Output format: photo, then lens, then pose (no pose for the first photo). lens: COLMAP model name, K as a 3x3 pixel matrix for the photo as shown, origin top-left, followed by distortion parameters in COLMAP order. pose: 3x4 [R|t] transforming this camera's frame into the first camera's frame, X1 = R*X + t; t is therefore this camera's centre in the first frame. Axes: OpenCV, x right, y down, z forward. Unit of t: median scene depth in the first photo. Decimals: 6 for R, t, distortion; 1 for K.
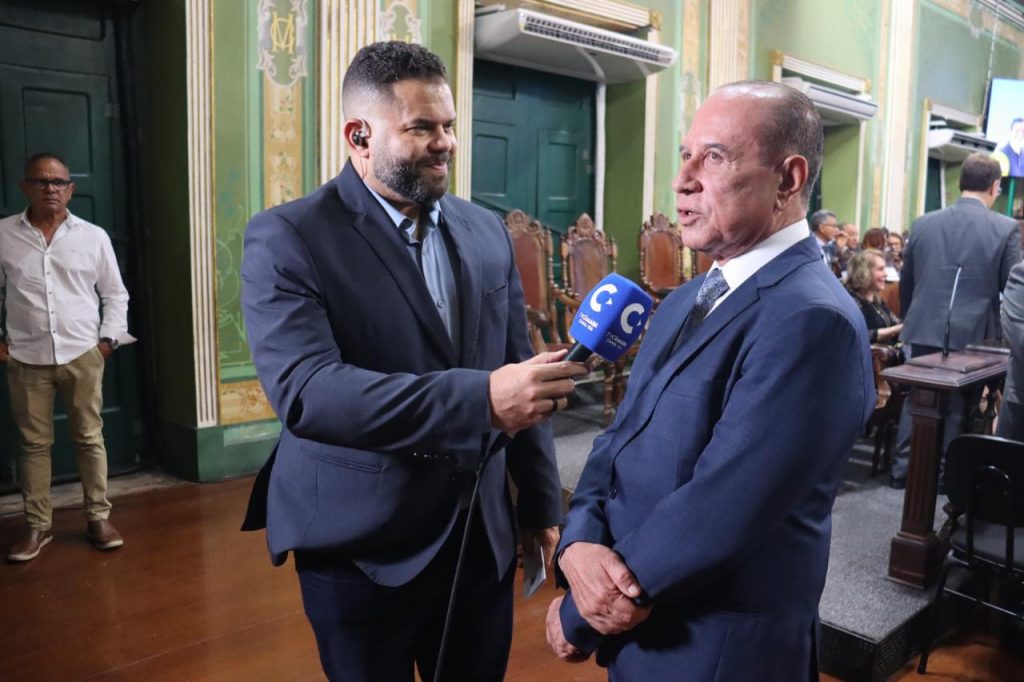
lens RADIAL K [[867.7, 0, 512.0], [0, 867.7, 341.0], [0, 0, 1]] dist [0.003988, 0.002884]
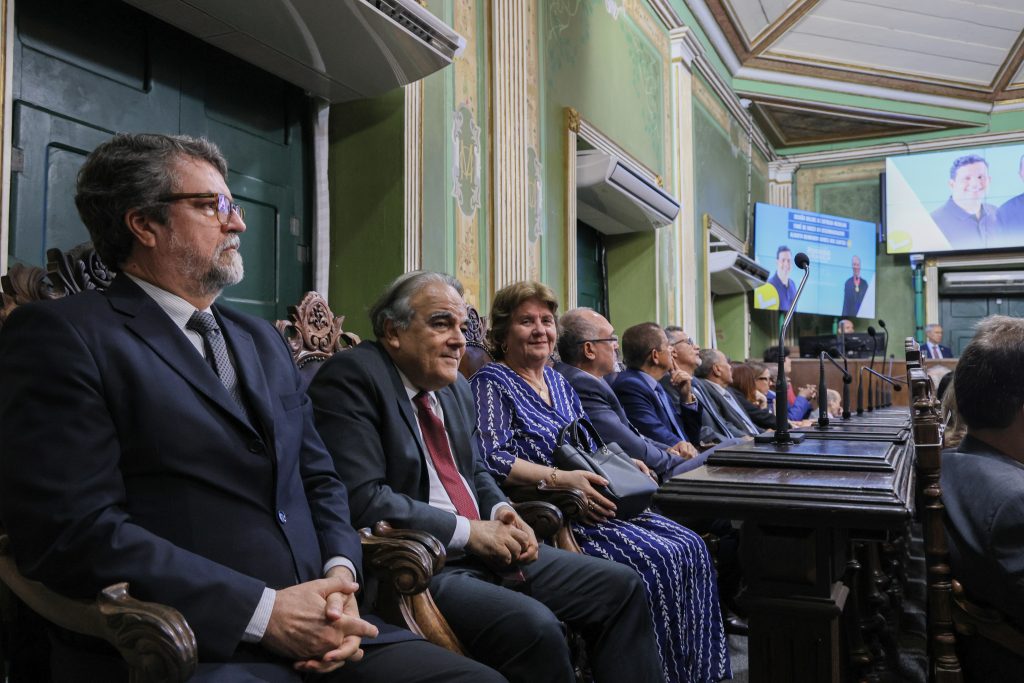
lens RADIAL K [[867.7, 0, 512.0], [0, 867.7, 341.5], [0, 0, 1]] dist [0.003988, 0.002884]
pose [[0.939062, 0.001685, 0.343744, 0.022708], [0.061152, 0.983218, -0.171880, -0.035951], [-0.338265, 0.182427, 0.923199, 0.415881]]
